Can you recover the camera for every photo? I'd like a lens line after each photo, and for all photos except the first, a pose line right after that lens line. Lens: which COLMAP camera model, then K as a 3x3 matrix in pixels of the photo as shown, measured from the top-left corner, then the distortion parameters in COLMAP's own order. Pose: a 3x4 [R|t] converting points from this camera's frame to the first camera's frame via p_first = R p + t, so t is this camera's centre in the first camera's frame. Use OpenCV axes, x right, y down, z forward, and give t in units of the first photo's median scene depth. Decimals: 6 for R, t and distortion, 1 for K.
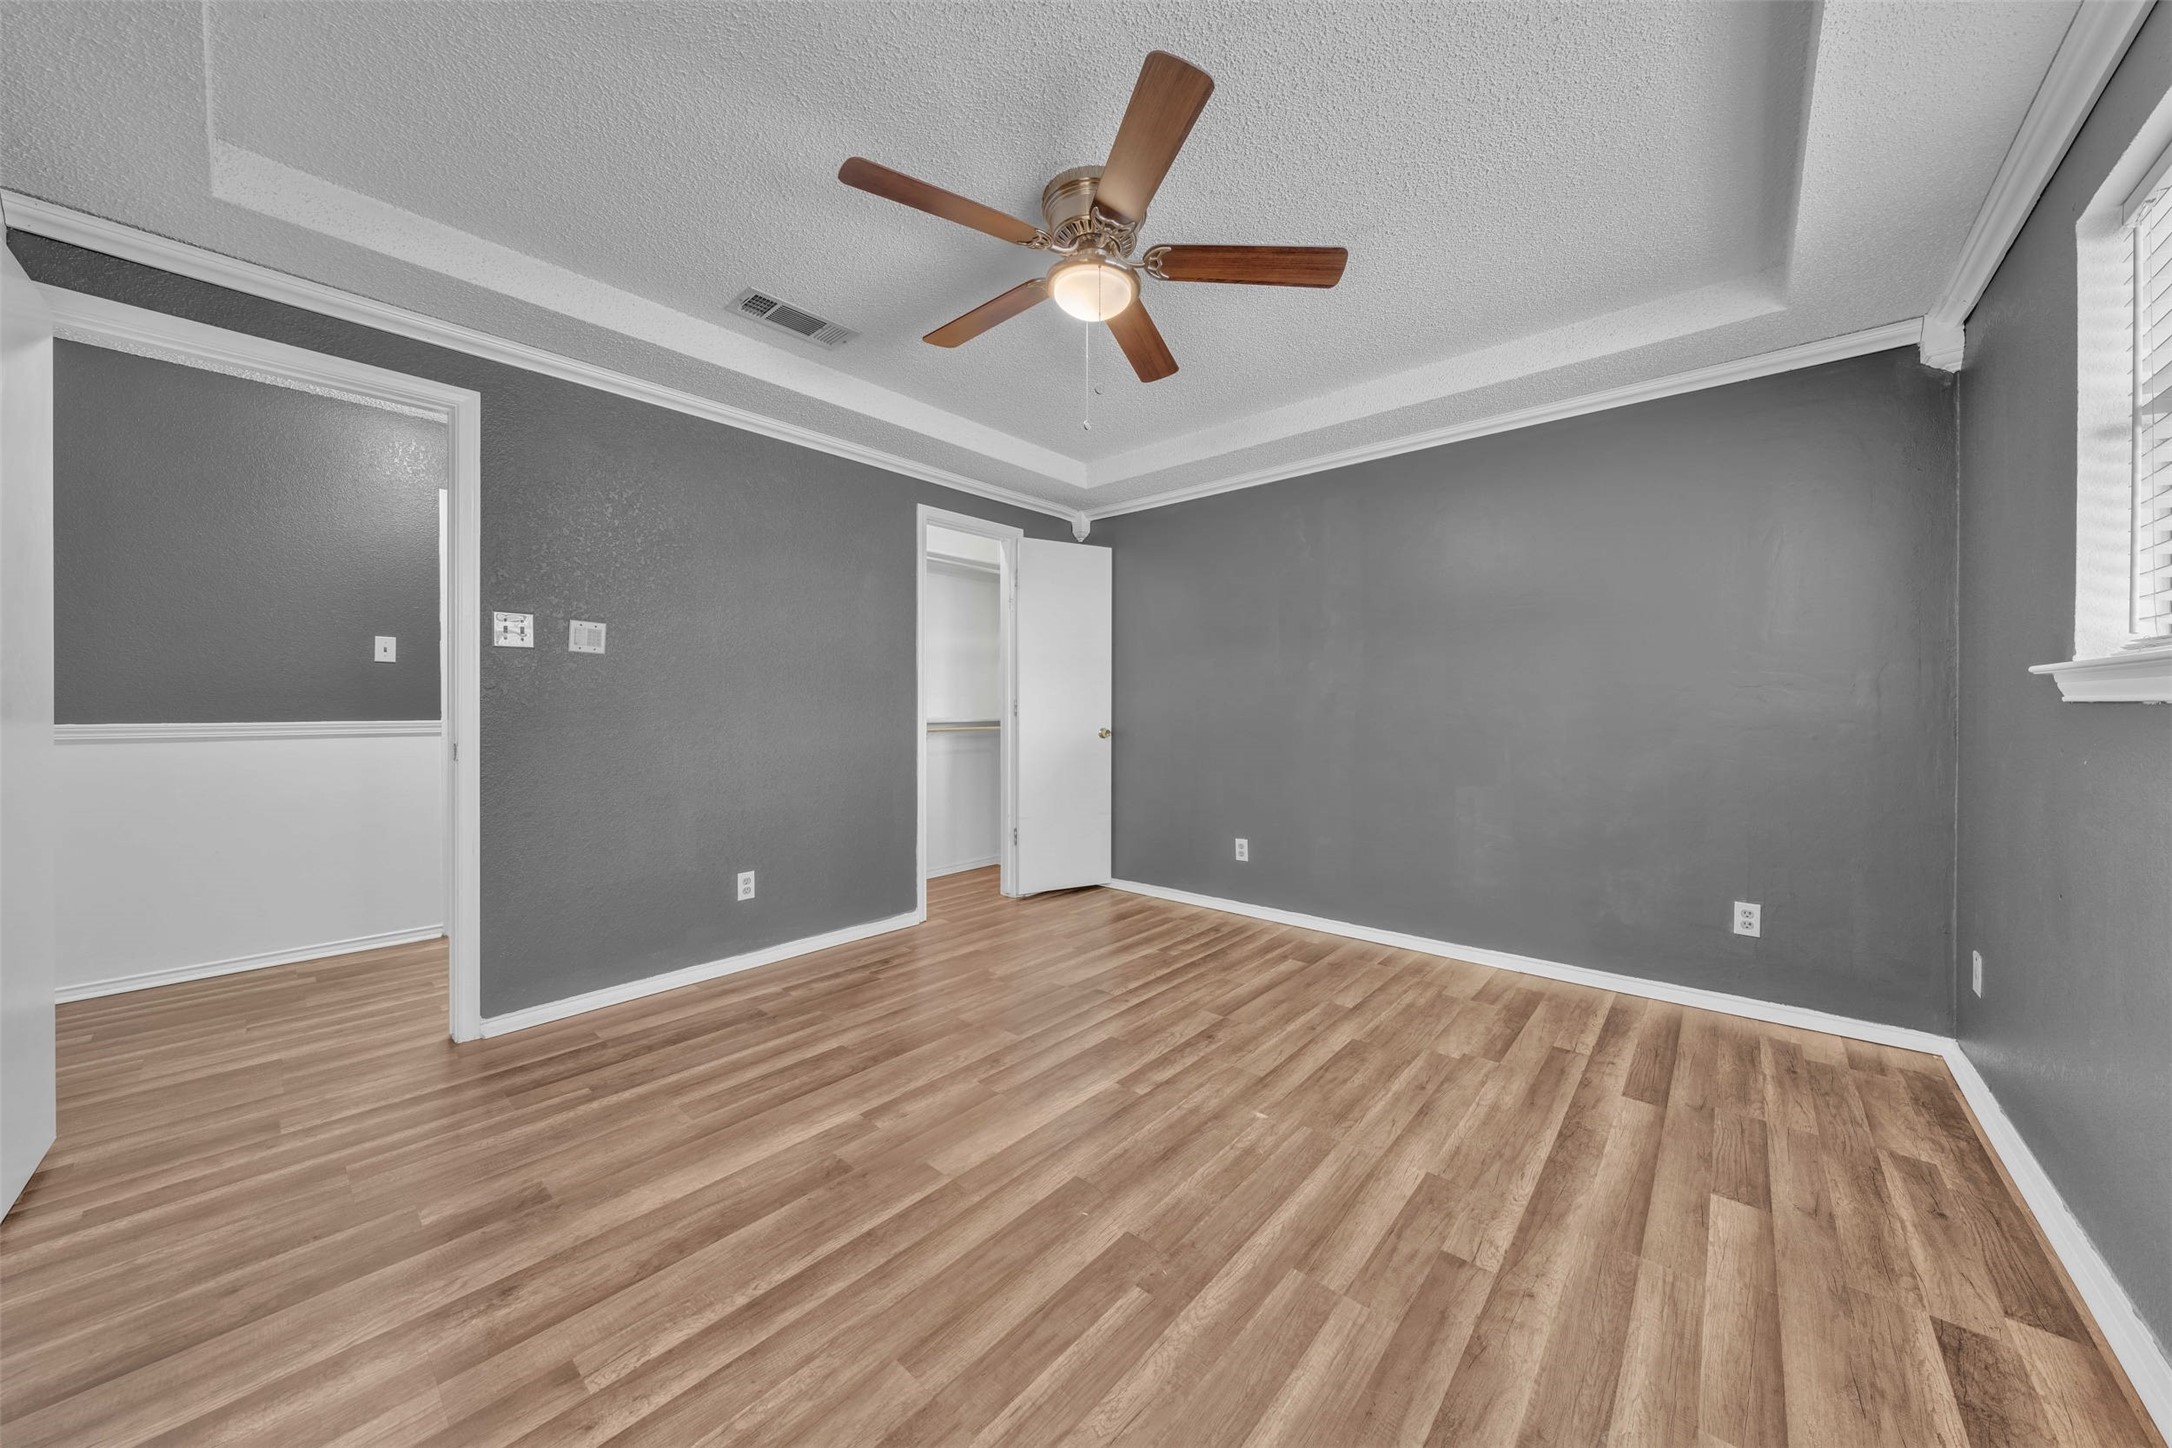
lens RADIAL K [[745.1, 0, 1078.8], [0, 745.1, 712.1], [0, 0, 1]] dist [-0.000564, -0.000271]
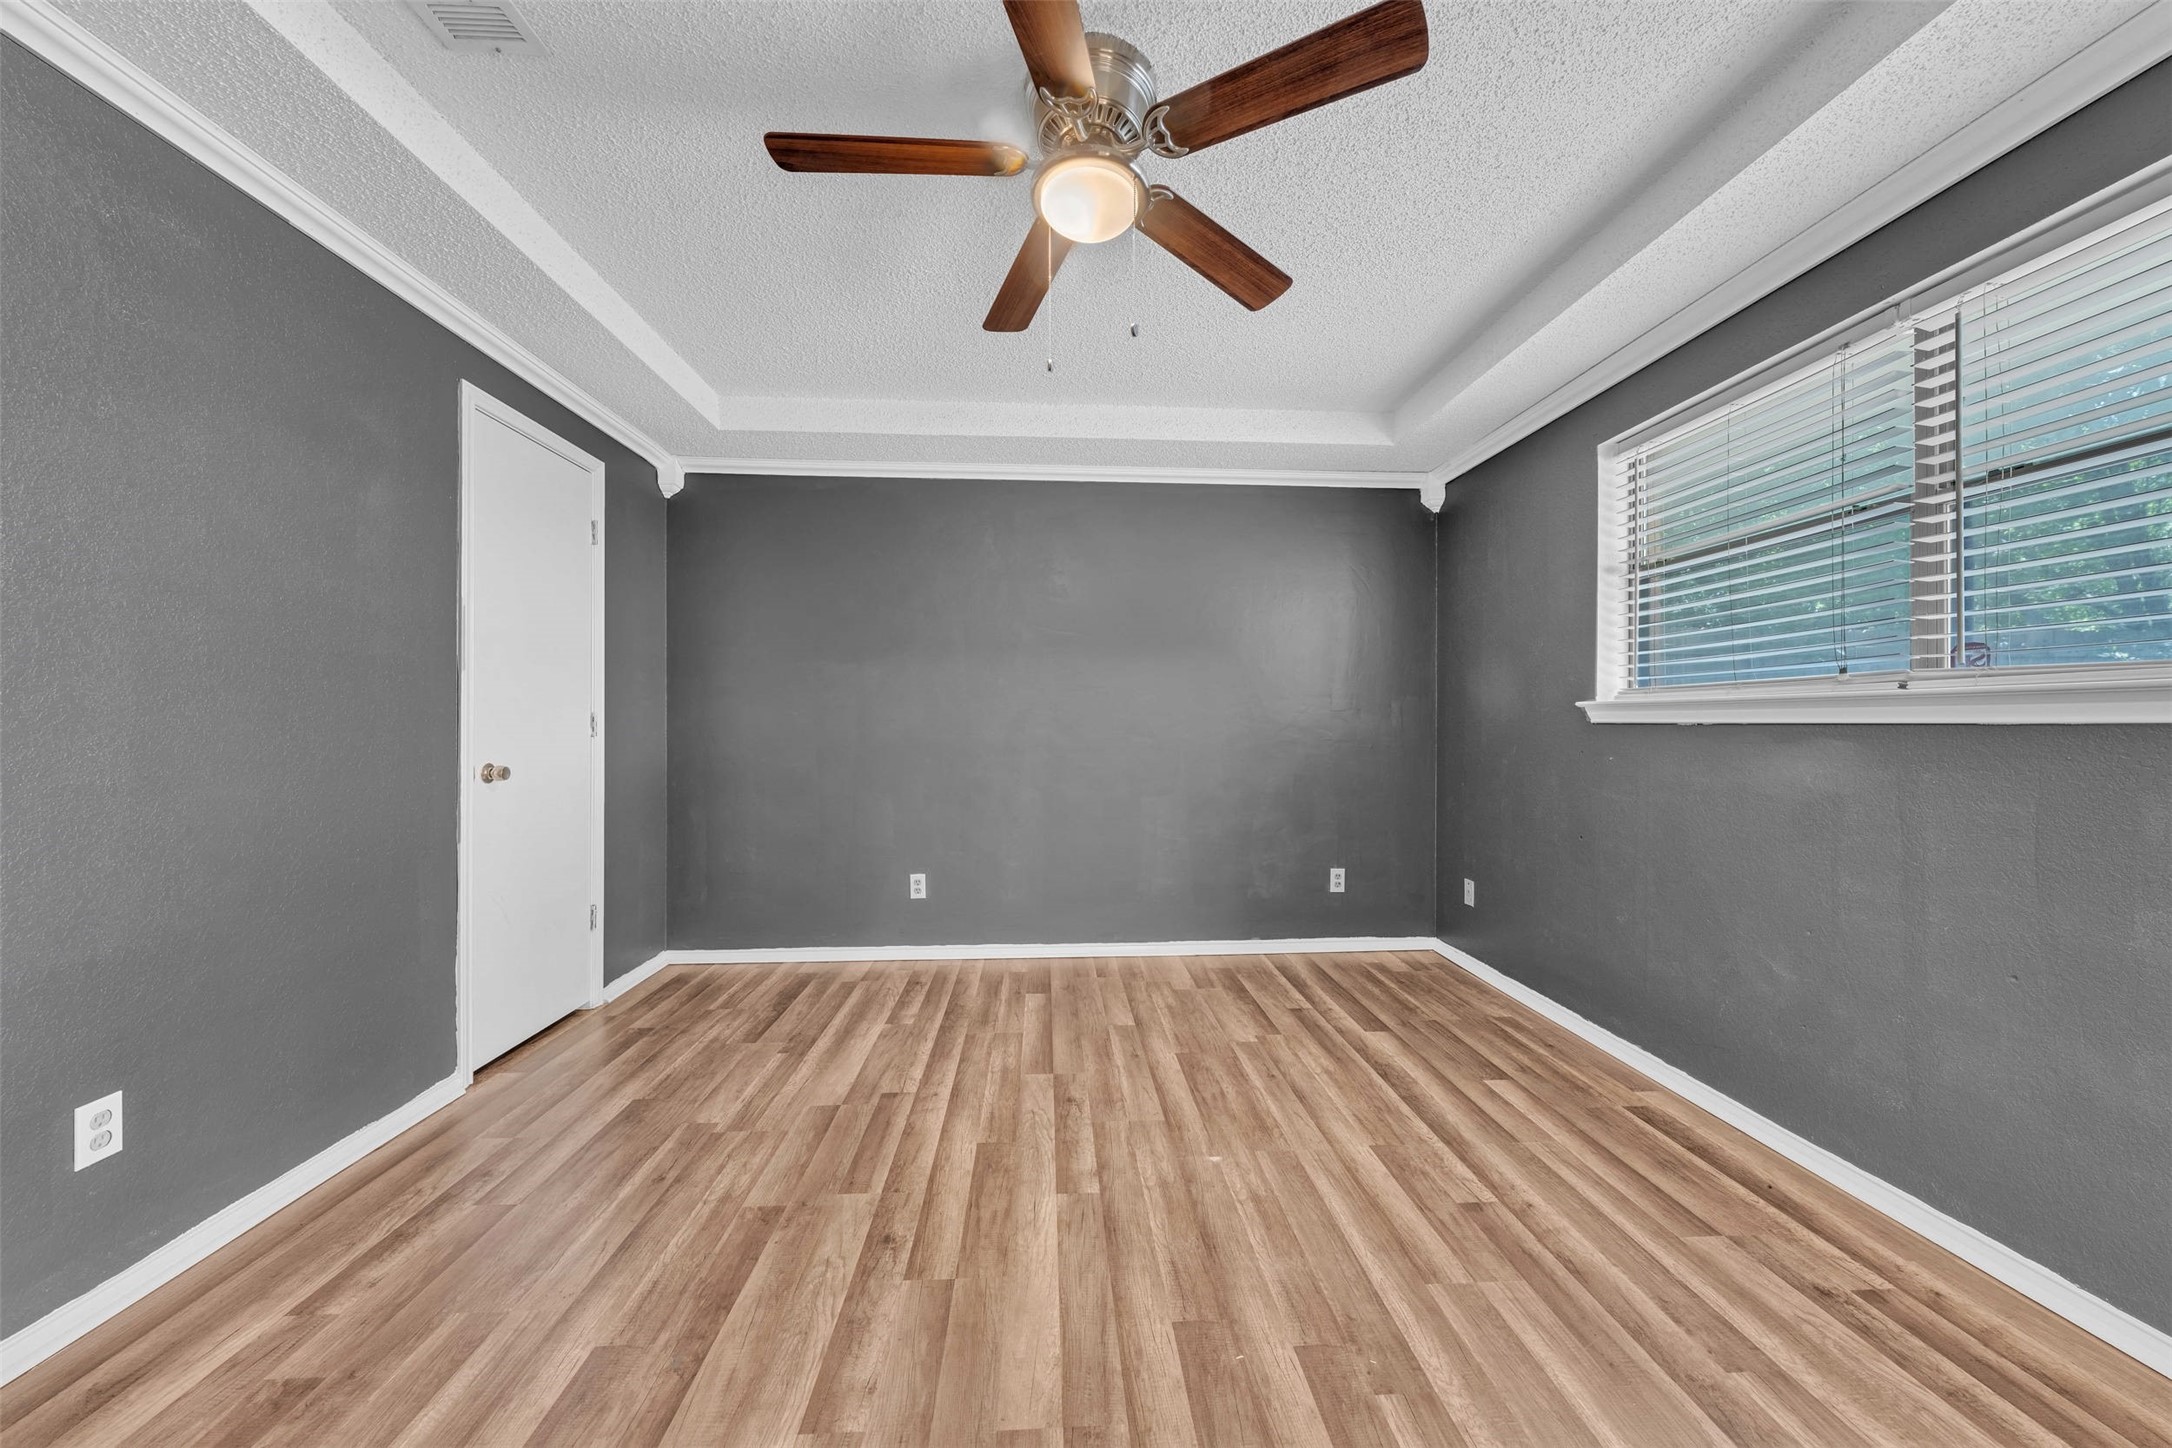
lens RADIAL K [[768.0, 0, 1086.0], [0, 768.0, 724.0], [0, 0, 1]] dist [0.000099, -0.000517]
pose [[0.709196, 0.001653, 0.705009, -0.493607], [0.002712, 0.999983, -0.005072, -0.003732], [-0.705006, 0.005509, 0.709180, 0.374263]]
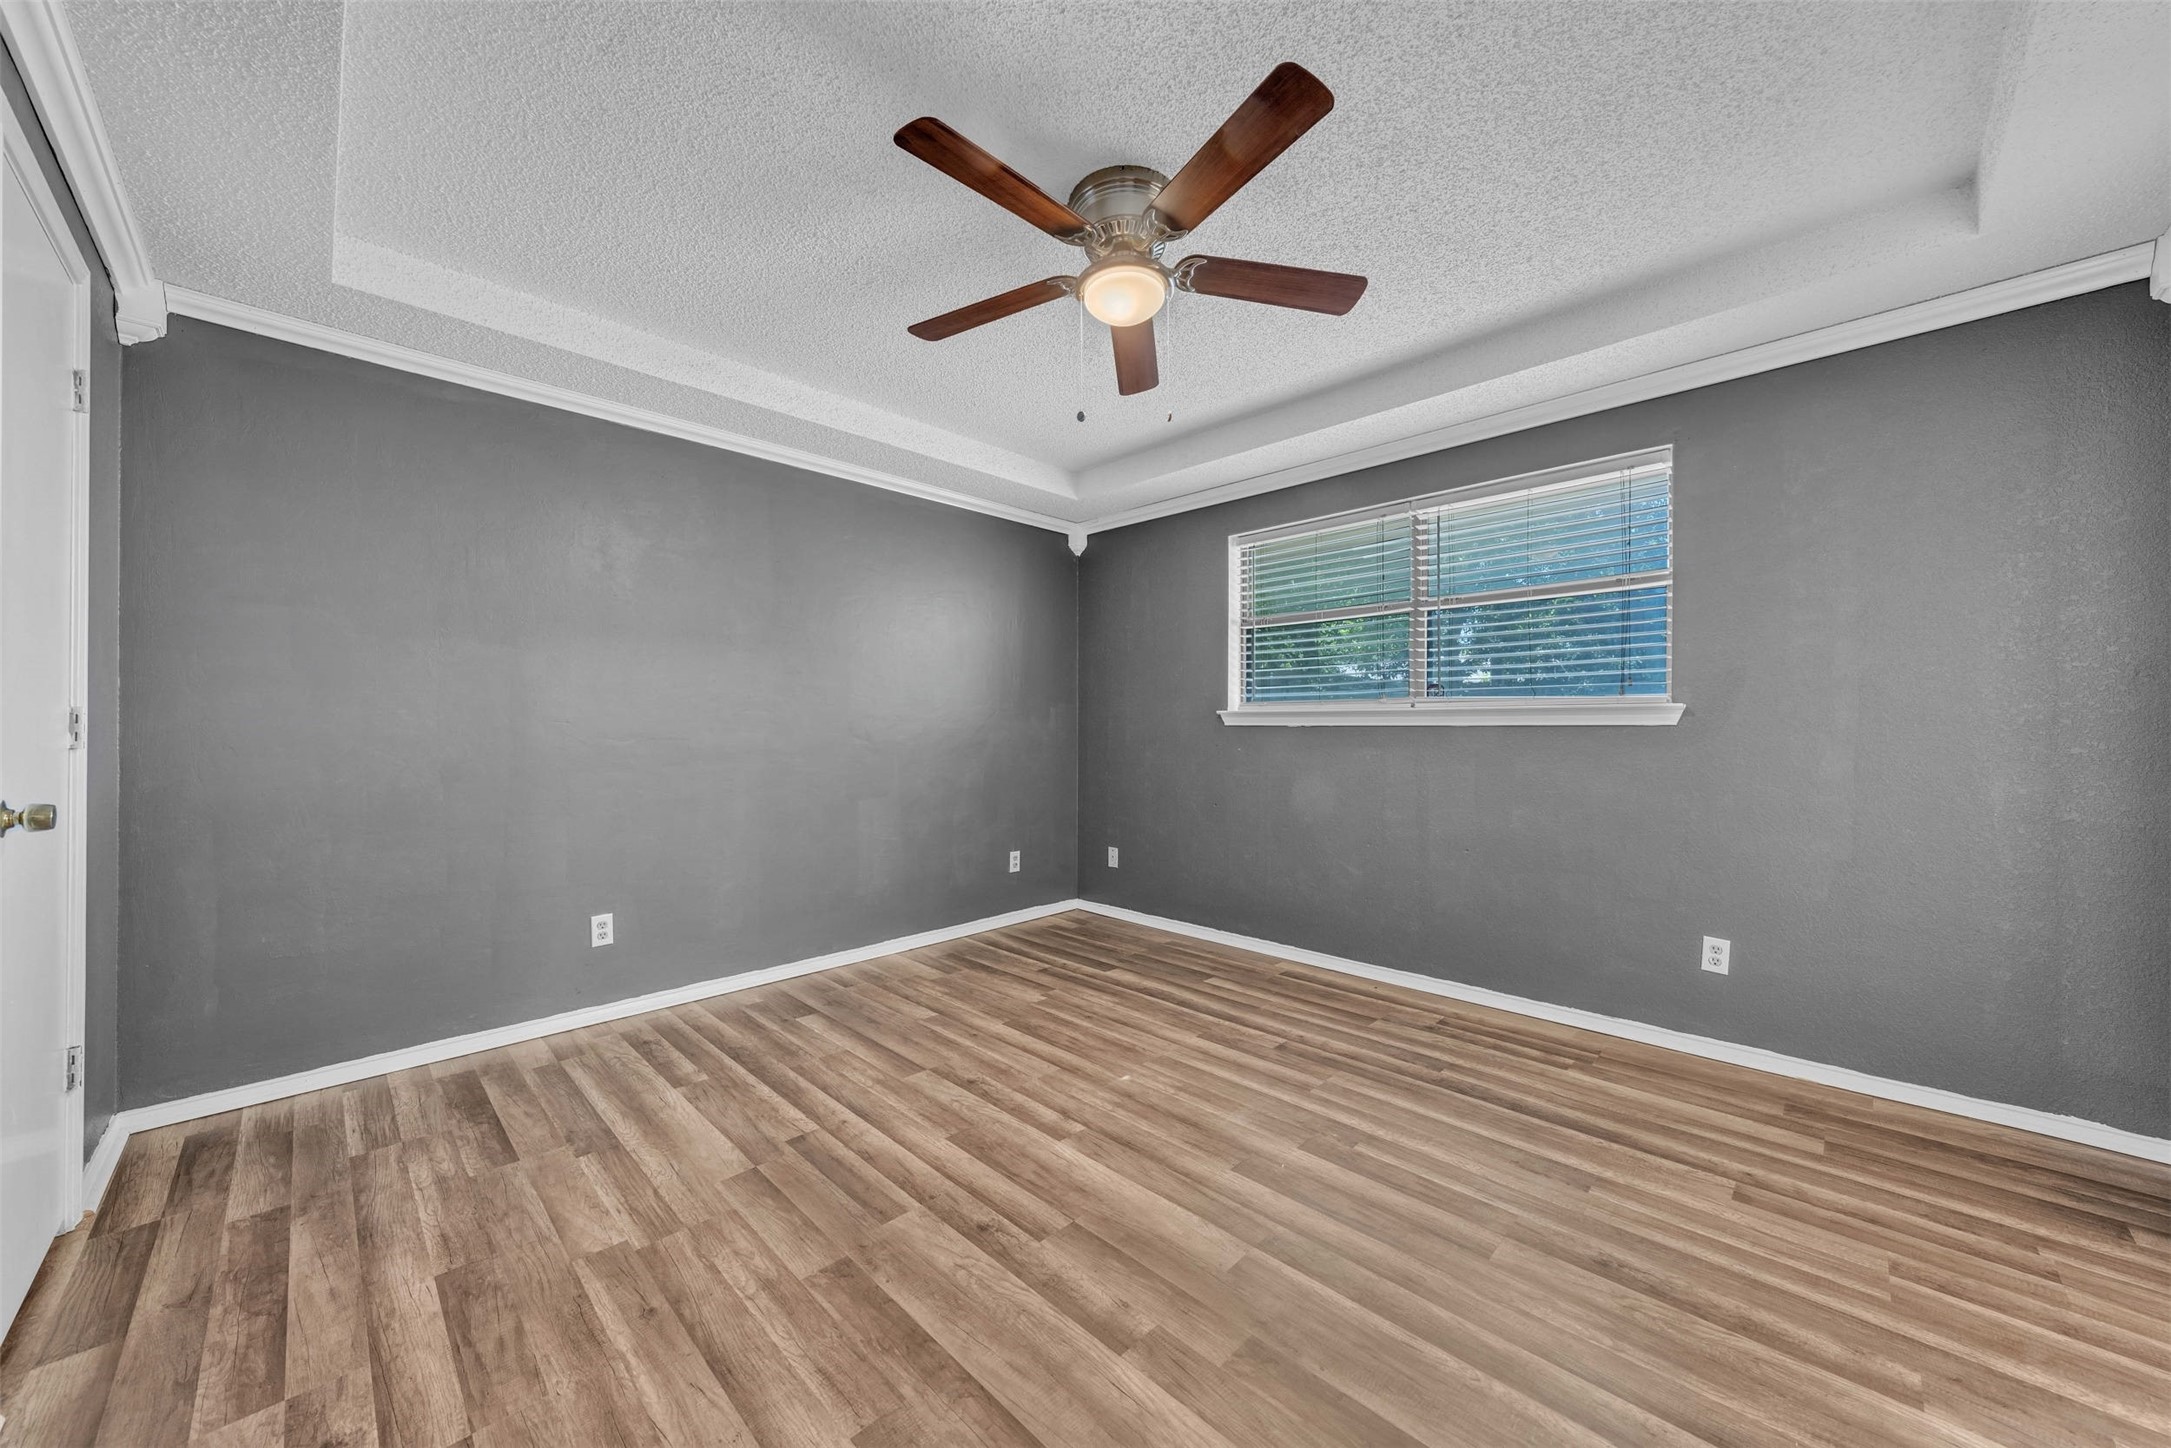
lens RADIAL K [[780.0, 0, 1085.5], [0, 780.0, 724.0], [0, 0, 1]] dist [0.000222, -0.000178]
pose [[0.051867, 0.003529, 0.998648, -0.869962], [0.005667, 0.999977, -0.003828, -0.008320], [-0.998638, 0.005857, 0.051846, 0.882040]]
